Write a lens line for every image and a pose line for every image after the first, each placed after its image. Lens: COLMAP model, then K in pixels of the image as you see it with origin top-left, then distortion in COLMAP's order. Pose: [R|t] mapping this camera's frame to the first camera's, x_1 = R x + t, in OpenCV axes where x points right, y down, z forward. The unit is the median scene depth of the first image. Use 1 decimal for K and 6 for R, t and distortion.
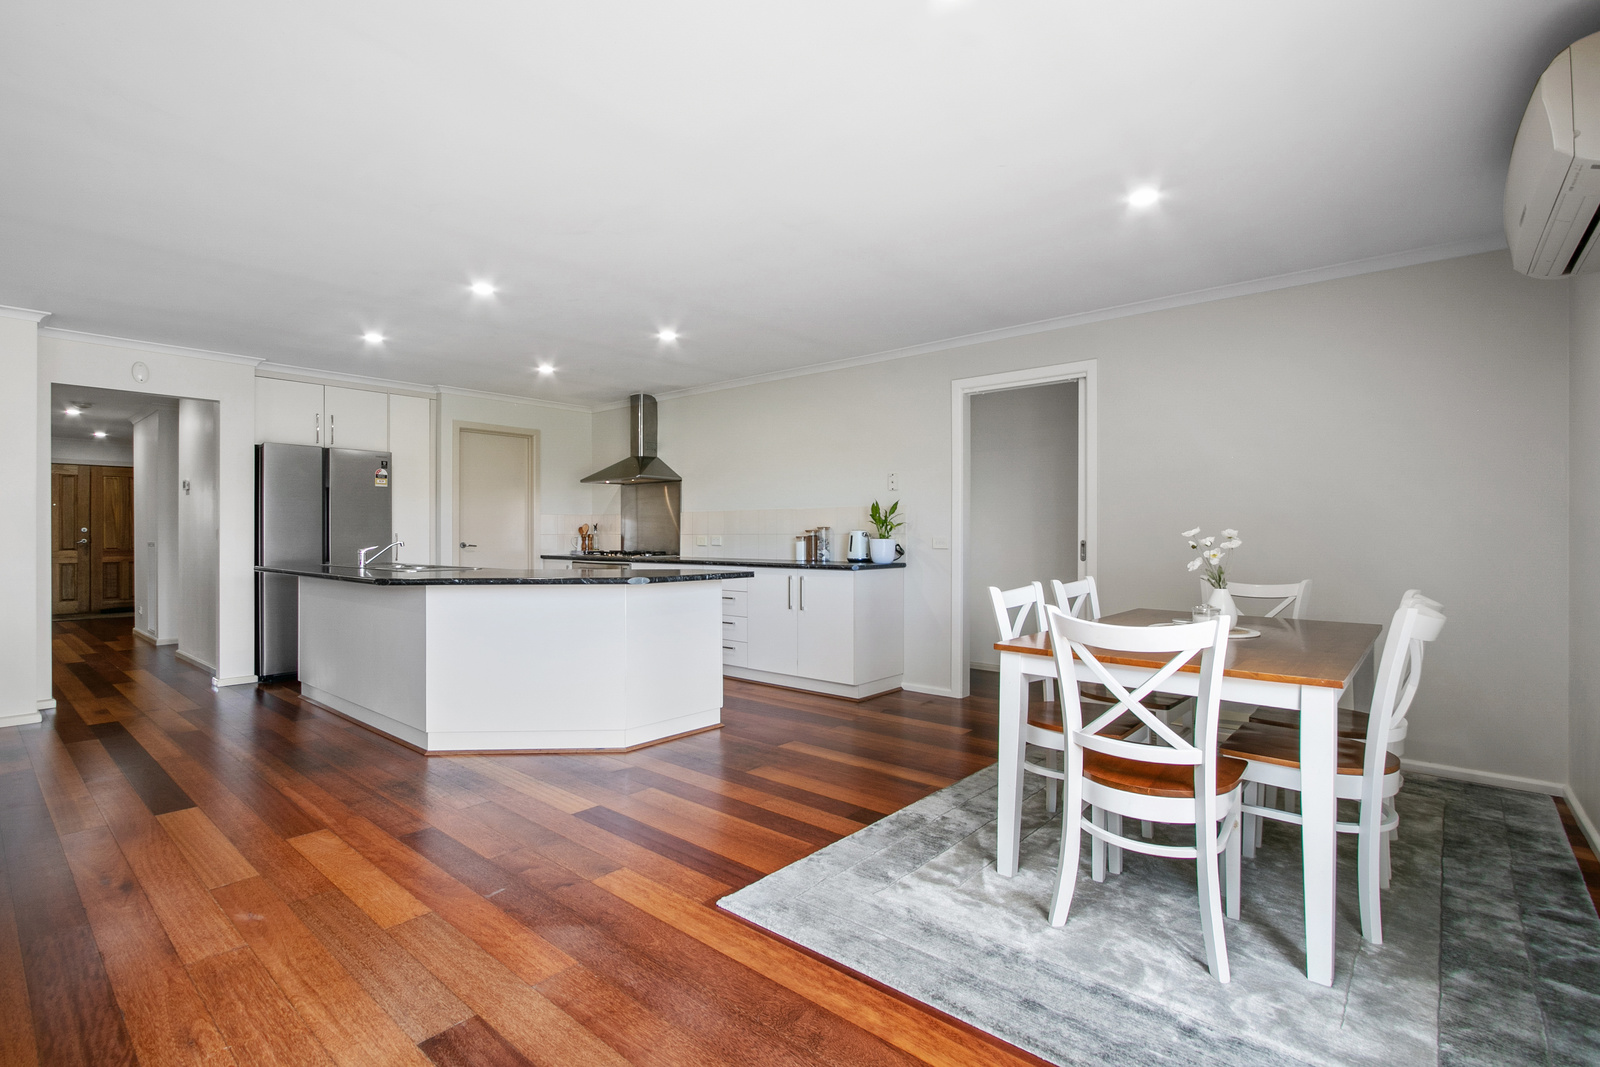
lens RADIAL K [[730.2, 0, 793.8], [0, 730.2, 536.9], [0, 0, 1]] dist [-0.003710, -0.000385]
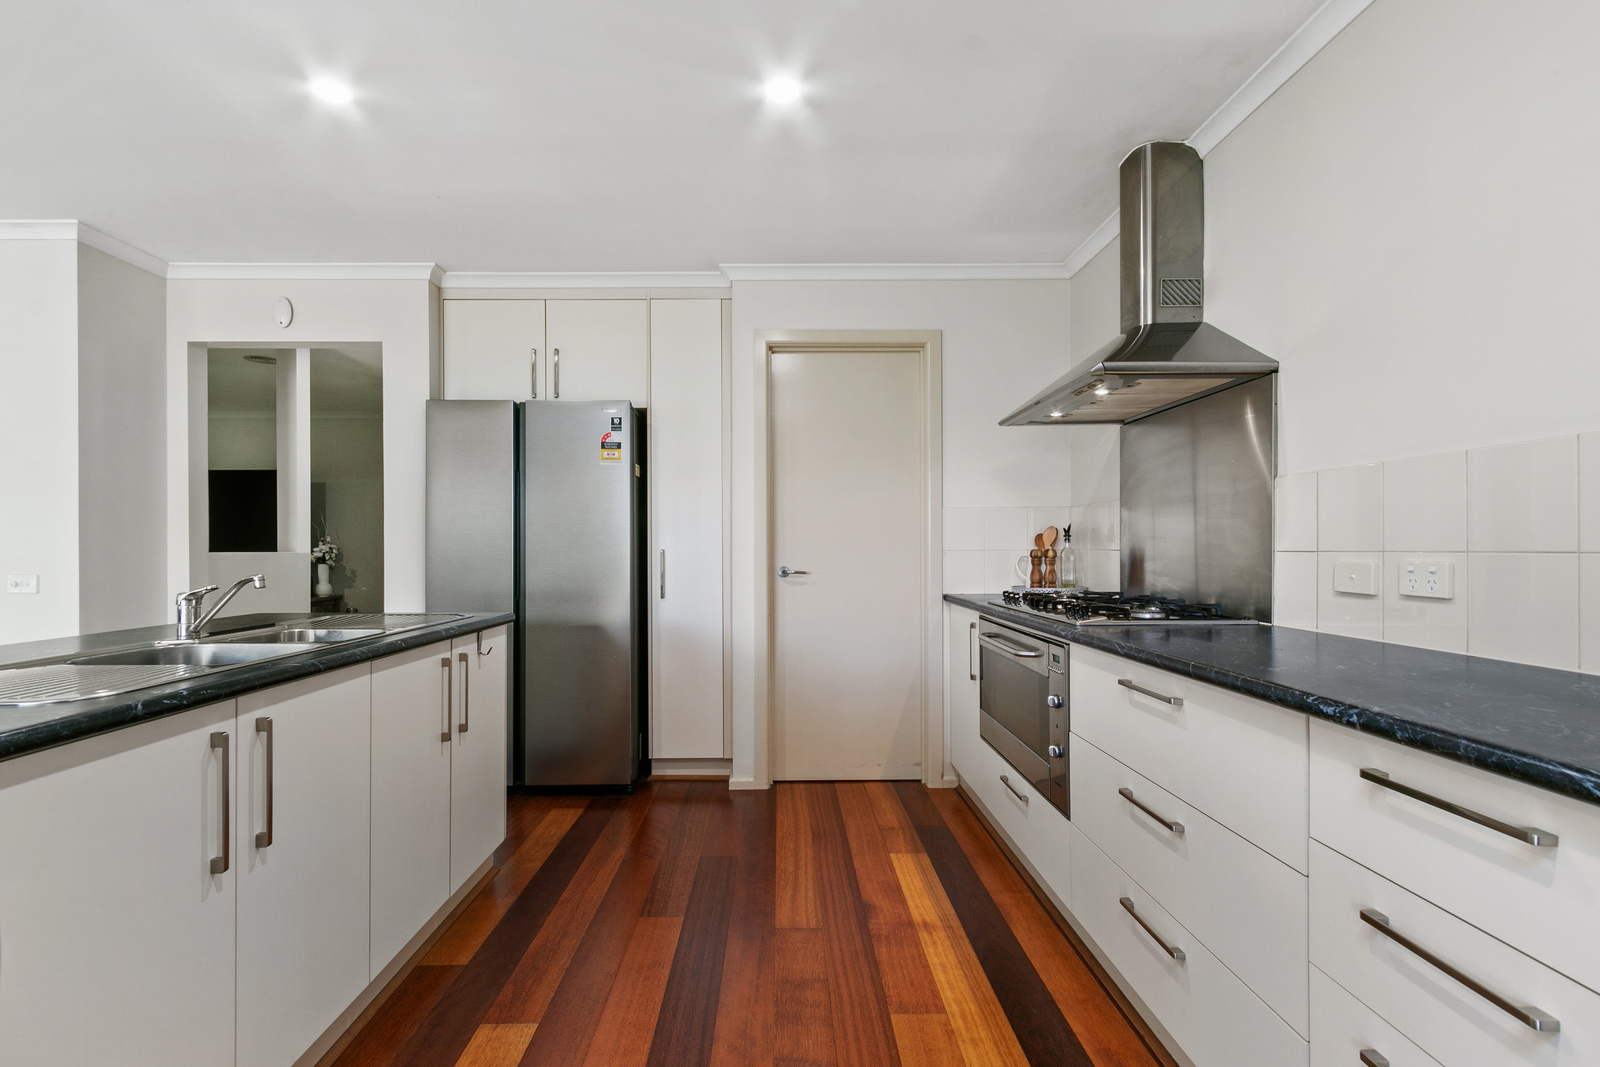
lens RADIAL K [[730.2, 0, 782.9], [0, 730.2, 541.9], [0, 0, 1]] dist [-0.003710, -0.000385]
pose [[0.646437, -0.006478, -0.762939, -0.057161], [0.004005, 0.999979, -0.005098, -0.007488], [0.762956, 0.000240, 0.646450, 0.636180]]
